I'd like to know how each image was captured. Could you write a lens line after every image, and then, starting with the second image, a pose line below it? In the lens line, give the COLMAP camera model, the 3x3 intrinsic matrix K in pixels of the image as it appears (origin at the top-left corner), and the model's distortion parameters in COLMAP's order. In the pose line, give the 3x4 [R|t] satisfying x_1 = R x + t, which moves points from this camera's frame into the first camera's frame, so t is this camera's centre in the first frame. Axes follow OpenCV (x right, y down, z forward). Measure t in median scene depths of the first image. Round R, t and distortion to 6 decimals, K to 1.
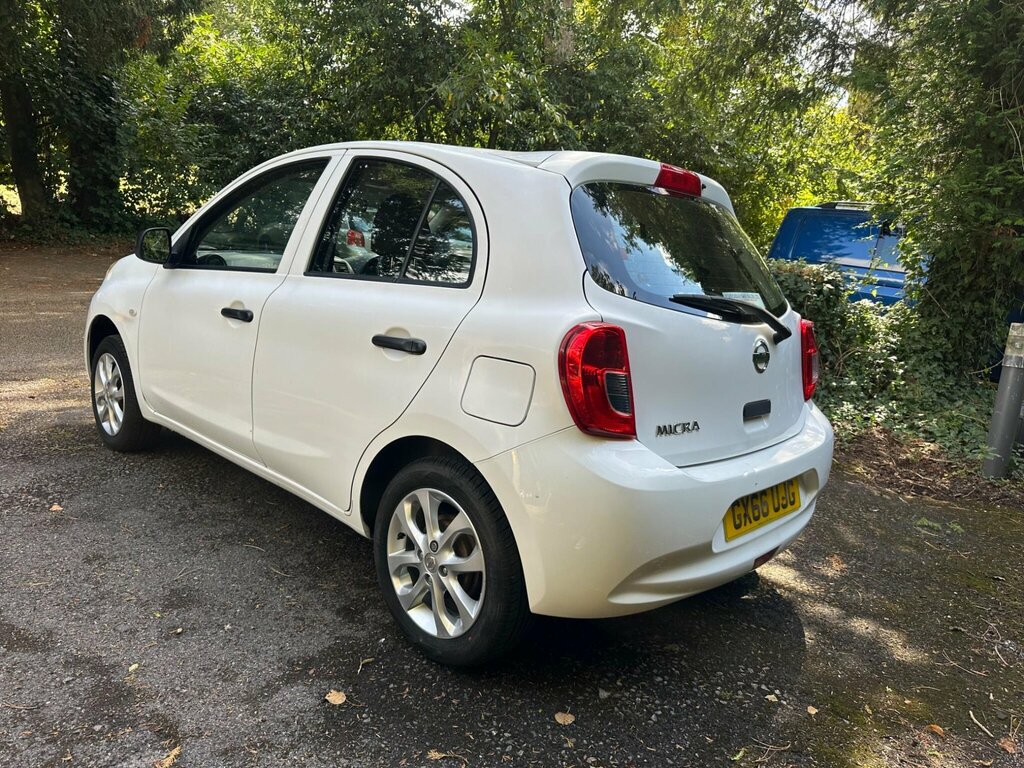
lens RADIAL K [[734.1, 0, 514.7], [0, 734.1, 378.2], [0, 0, 1]] dist [0.043603, -0.059170]
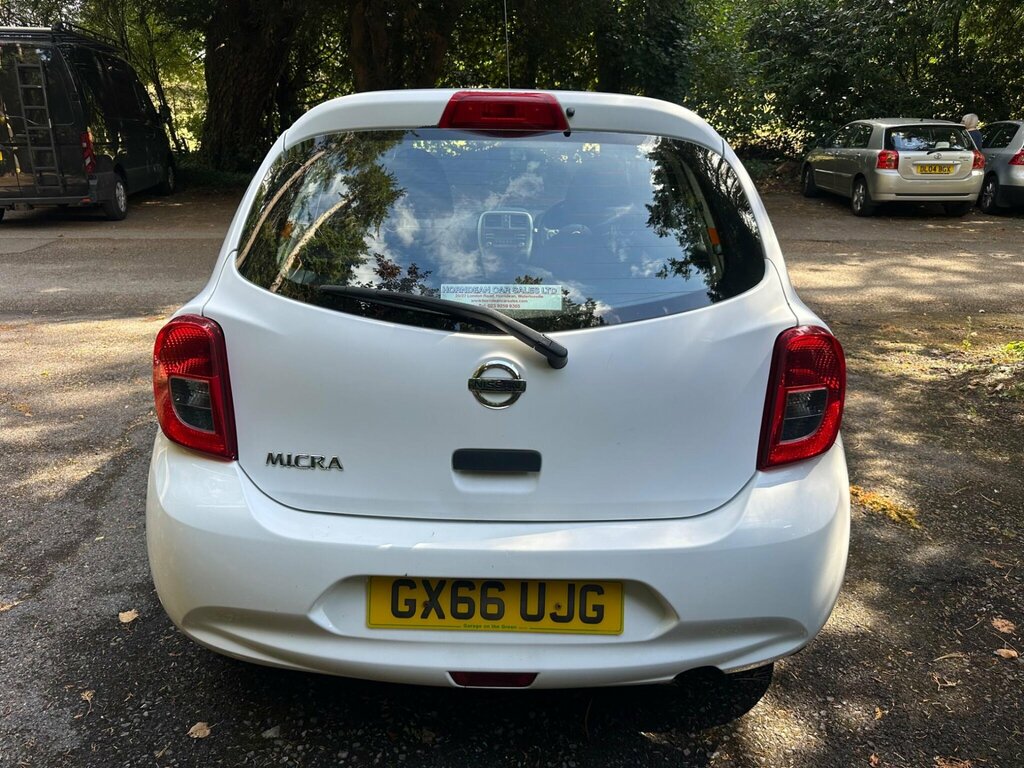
lens RADIAL K [[734.1, 0, 514.7], [0, 734.1, 378.2], [0, 0, 1]] dist [0.043603, -0.059170]
pose [[0.668508, 0.148836, -0.728659, 0.864380], [-0.077107, 0.988360, 0.131141, -0.128594], [0.739697, -0.031484, 0.672204, 0.605085]]
